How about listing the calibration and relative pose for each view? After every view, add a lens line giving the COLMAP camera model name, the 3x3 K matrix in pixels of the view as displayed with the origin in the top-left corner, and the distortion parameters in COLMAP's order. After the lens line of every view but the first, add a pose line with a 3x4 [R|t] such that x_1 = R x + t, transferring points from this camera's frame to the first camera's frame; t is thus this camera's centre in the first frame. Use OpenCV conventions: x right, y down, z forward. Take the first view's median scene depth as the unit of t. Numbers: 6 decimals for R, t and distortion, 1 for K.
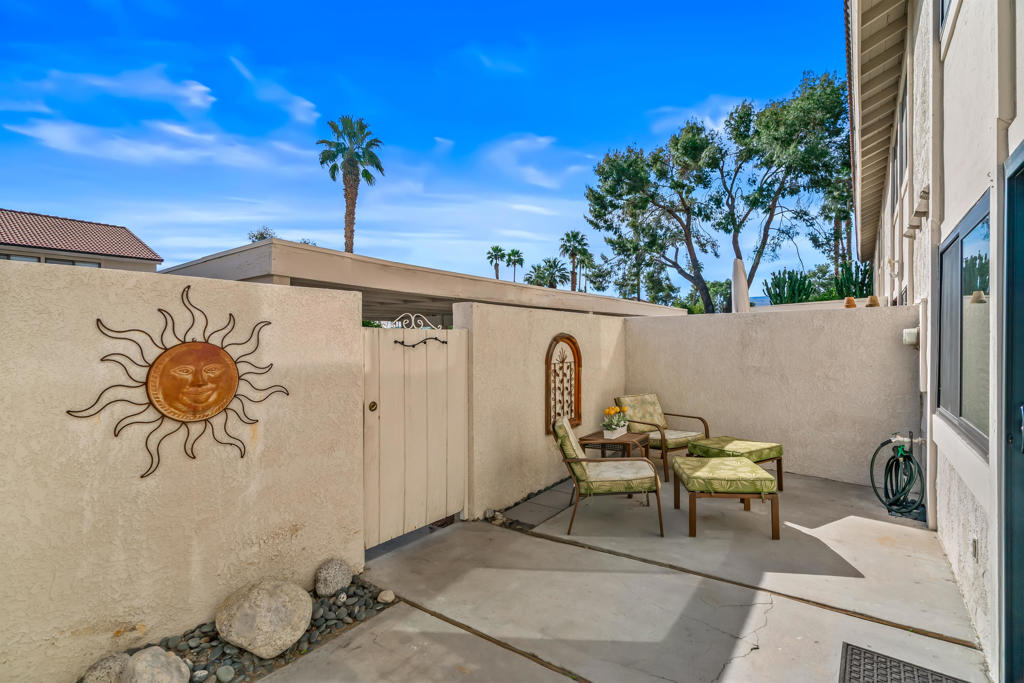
lens RADIAL K [[472.3, 0, 506.7], [0, 472.3, 342.2], [0, 0, 1]] dist [-0.003197, 0.000351]
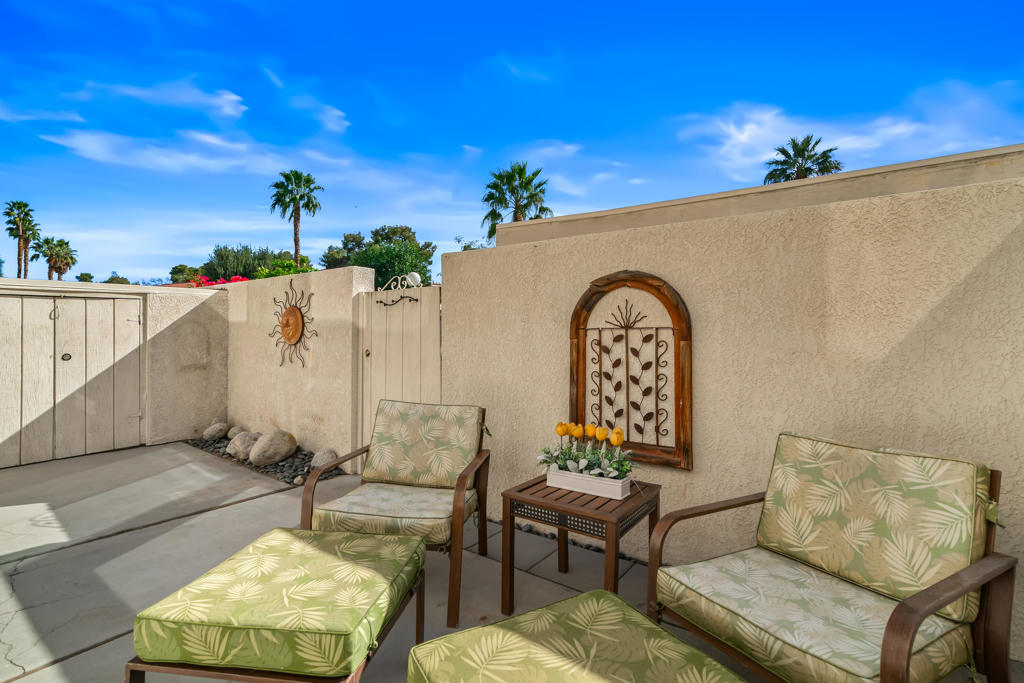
lens RADIAL K [[472.3, 0, 505.0], [0, 472.3, 317.9], [0, 0, 1]] dist [-0.003197, 0.000351]
pose [[0.008494, -0.022852, -0.999703, 0.992556], [-0.001359, 0.999738, -0.022865, 0.068664], [0.999963, 0.001553, 0.008460, 1.348763]]
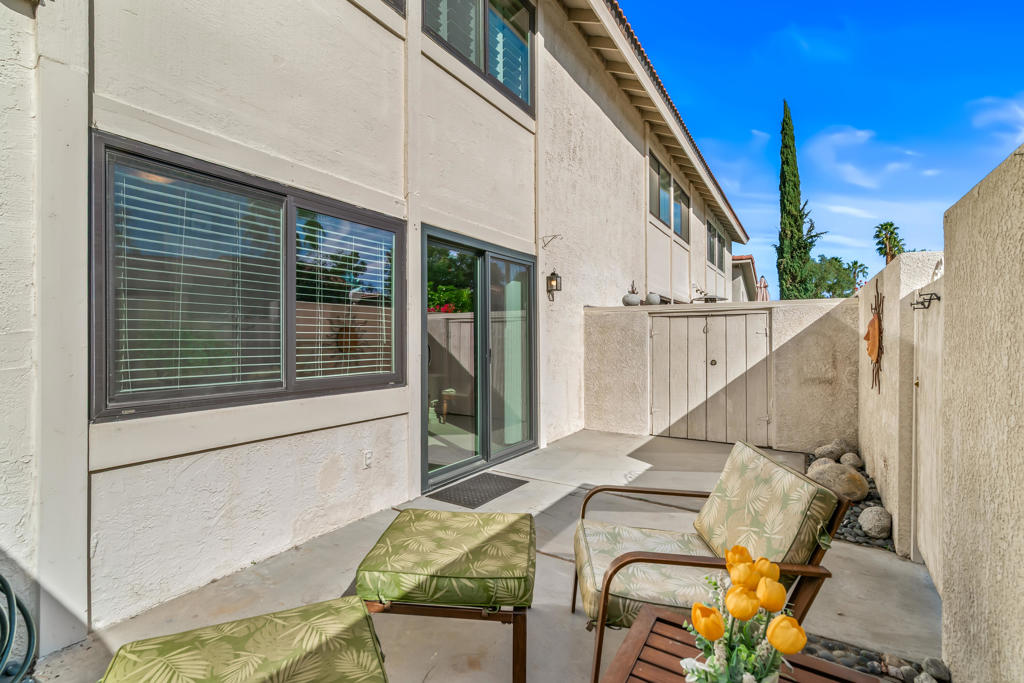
lens RADIAL K [[472.3, 0, 515.6], [0, 472.3, 341.2], [0, 0, 1]] dist [-0.003197, 0.000351]
pose [[-0.995208, 0.000896, -0.097776, 0.516567], [-0.000311, 0.999924, 0.012329, 0.052806], [0.097780, 0.012301, -0.995132, 1.738869]]
